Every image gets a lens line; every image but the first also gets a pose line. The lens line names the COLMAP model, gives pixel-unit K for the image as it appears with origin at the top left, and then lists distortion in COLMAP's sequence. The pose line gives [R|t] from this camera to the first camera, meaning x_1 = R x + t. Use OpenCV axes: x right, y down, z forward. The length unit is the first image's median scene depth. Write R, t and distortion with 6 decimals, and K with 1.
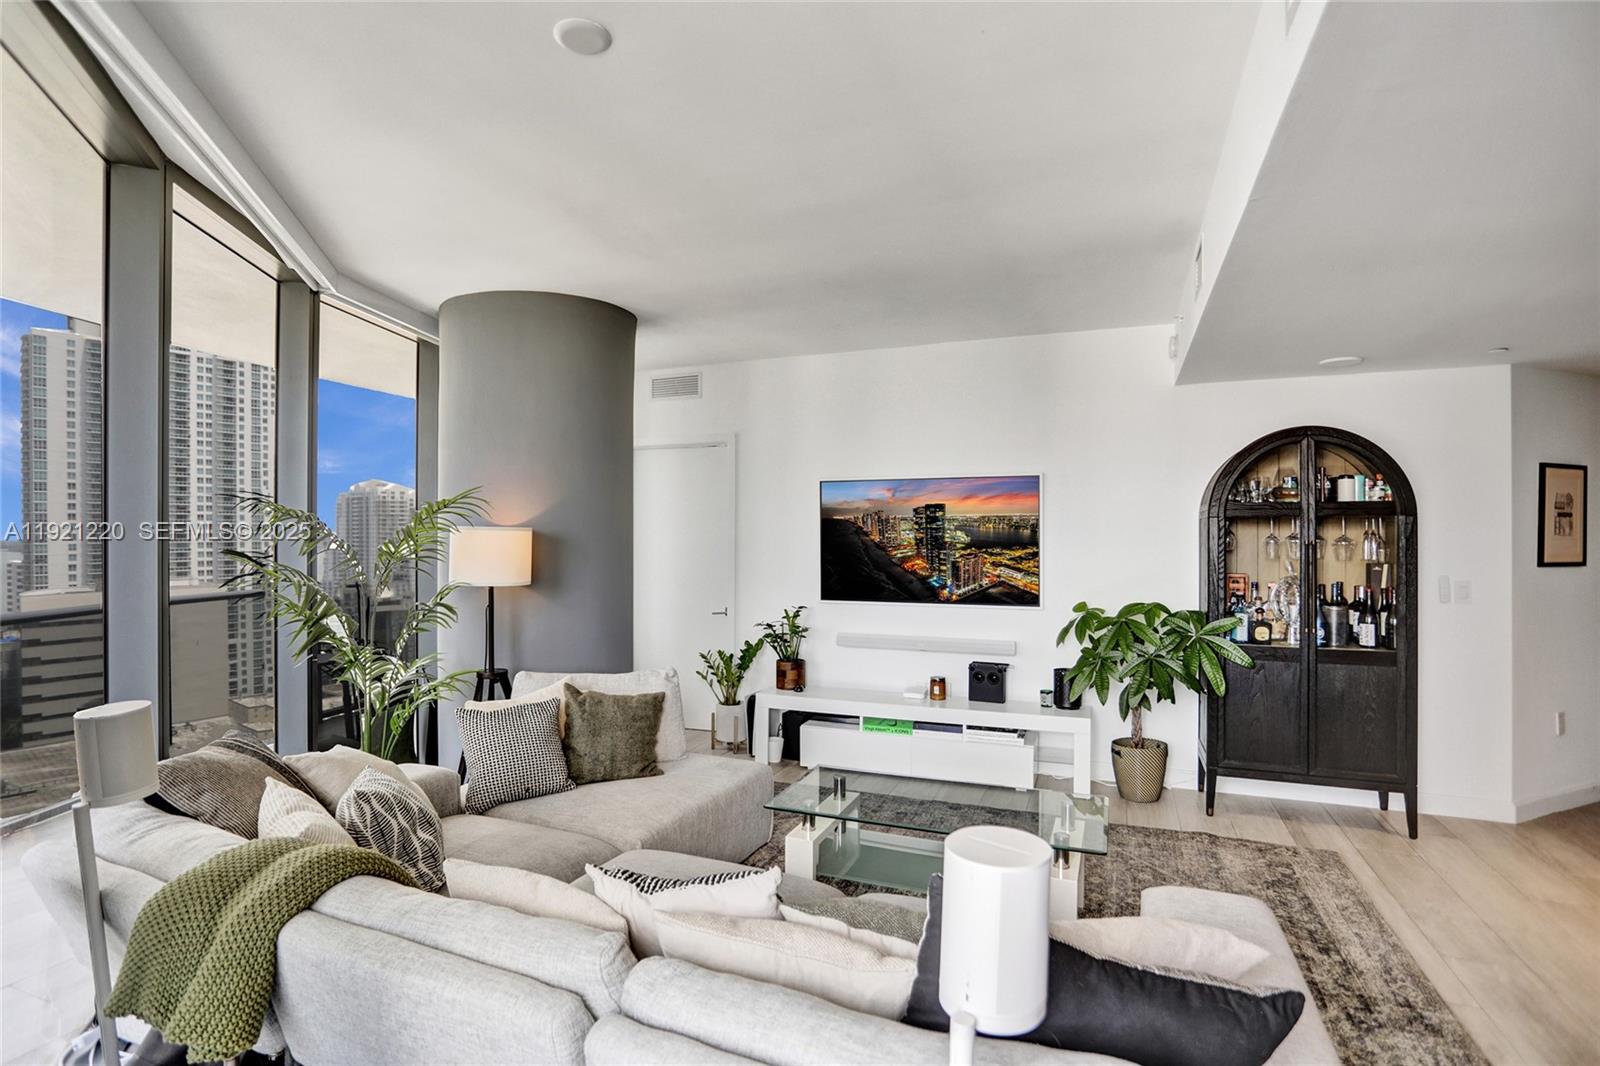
lens RADIAL K [[767.9, 0, 787.1], [0, 767.9, 535.1], [0, 0, 1]] dist [-0.041117, 0.011944]
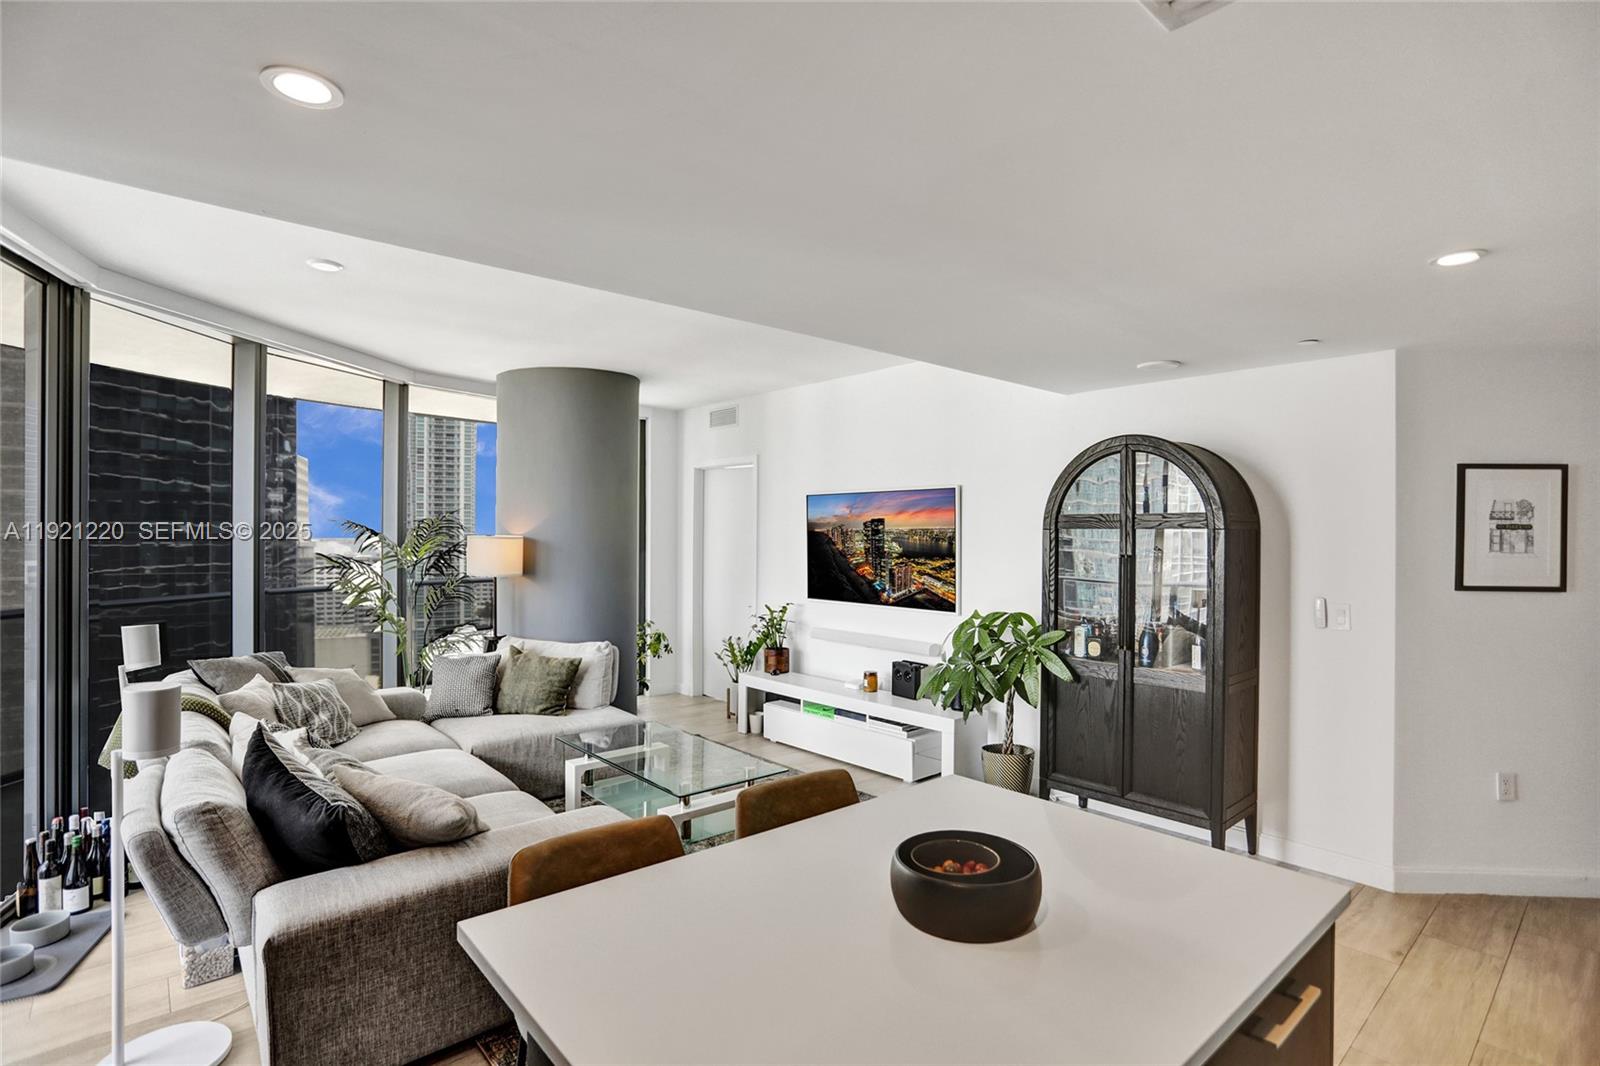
lens RADIAL K [[767.9, 0, 810.1], [0, 767.9, 545.0], [0, 0, 1]] dist [-0.041117, 0.011944]
pose [[0.904222, 0.010076, -0.426944, 0.582243], [-0.005596, 0.999915, 0.011749, -0.011154], [0.427027, -0.008234, 0.904202, -0.040884]]
